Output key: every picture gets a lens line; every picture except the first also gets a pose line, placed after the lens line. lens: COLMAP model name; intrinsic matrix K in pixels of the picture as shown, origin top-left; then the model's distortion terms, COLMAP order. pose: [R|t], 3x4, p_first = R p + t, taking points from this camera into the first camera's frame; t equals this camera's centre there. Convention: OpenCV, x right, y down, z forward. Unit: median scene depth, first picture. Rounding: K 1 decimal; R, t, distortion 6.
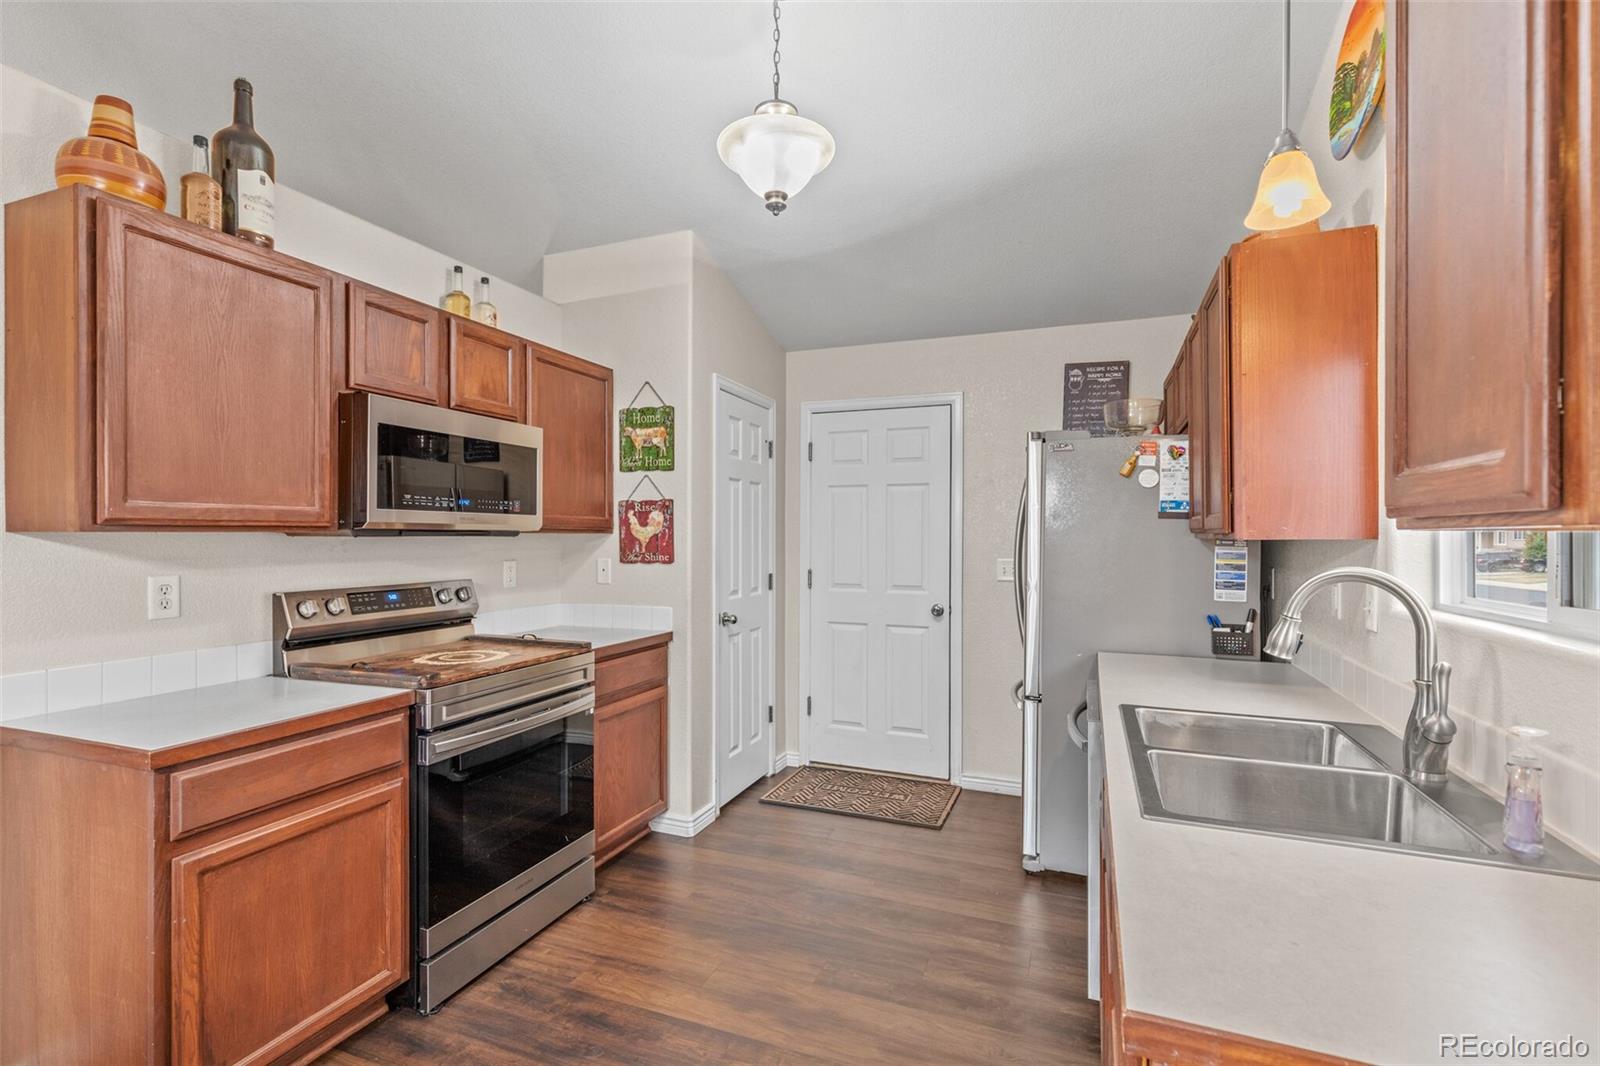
lens RADIAL K [[746.4, 0, 800.0], [0, 746.4, 533.0], [0, 0, 1]] dist [-0.001619, -0.000207]
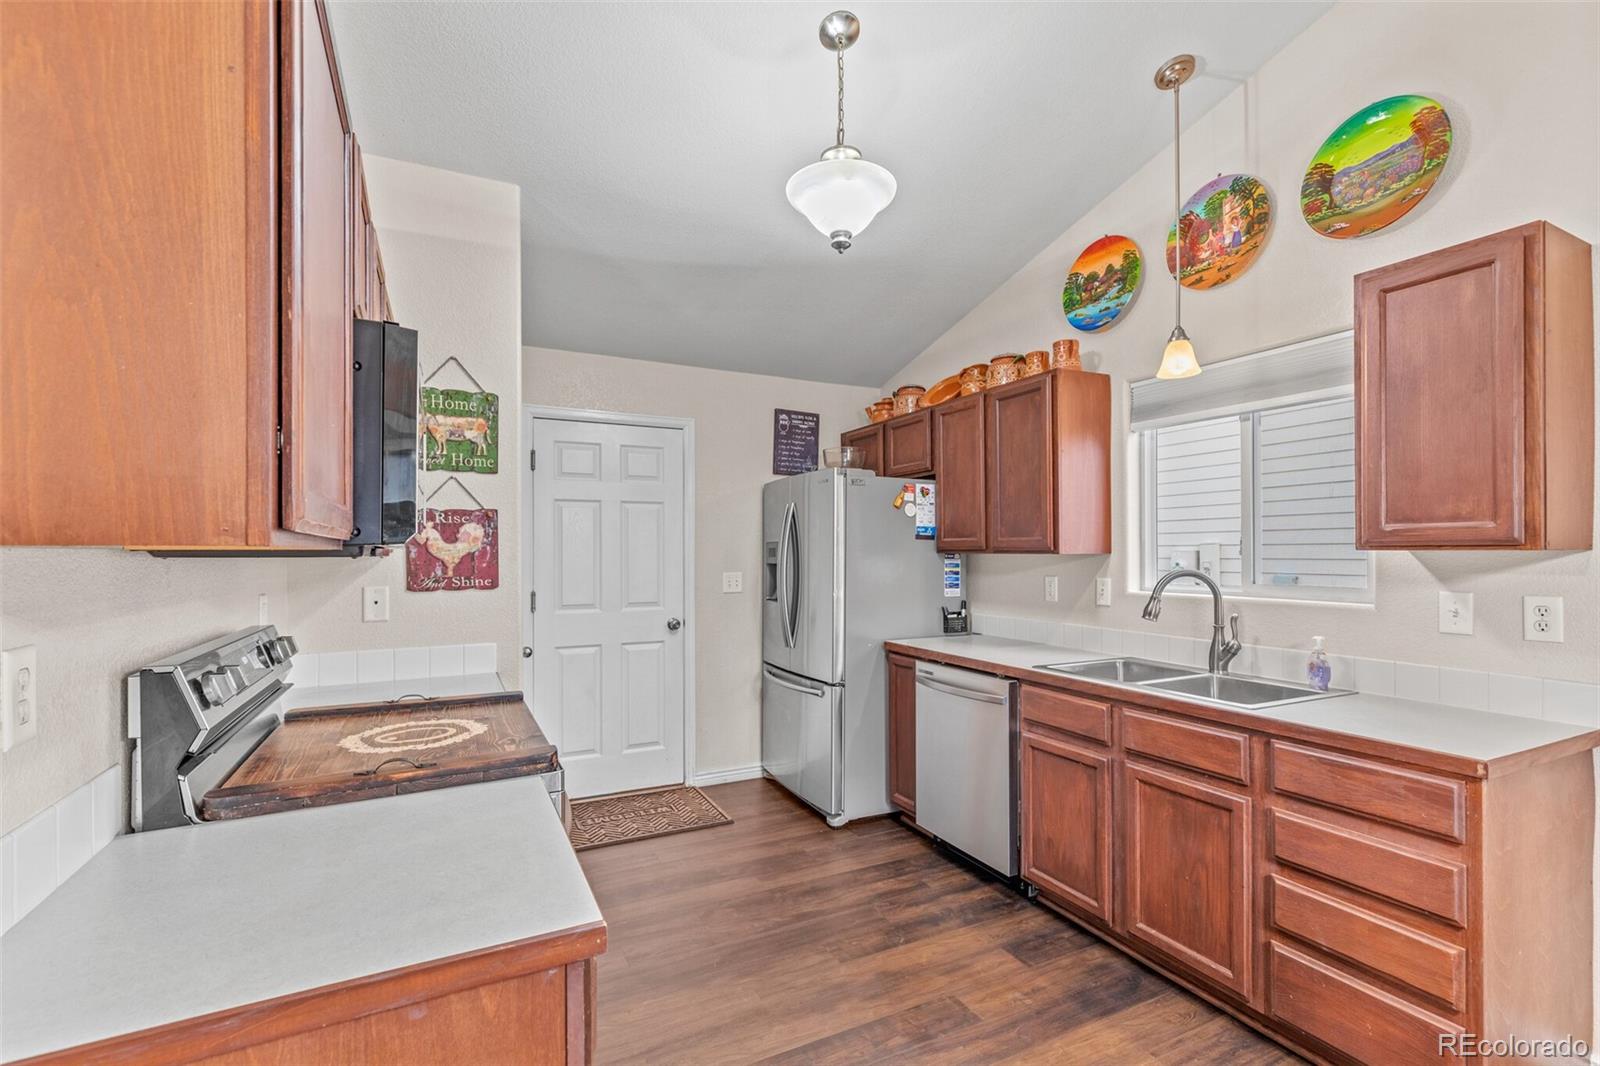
lens RADIAL K [[721.4, 0, 806.1], [0, 721.4, 549.5], [0, 0, 1]] dist [0.005246, -0.000297]
pose [[0.653400, -0.001710, 0.757011, -0.538980], [0.002308, 0.999997, 0.000267, -0.001131], [-0.757009, 0.001572, 0.653402, 0.230456]]
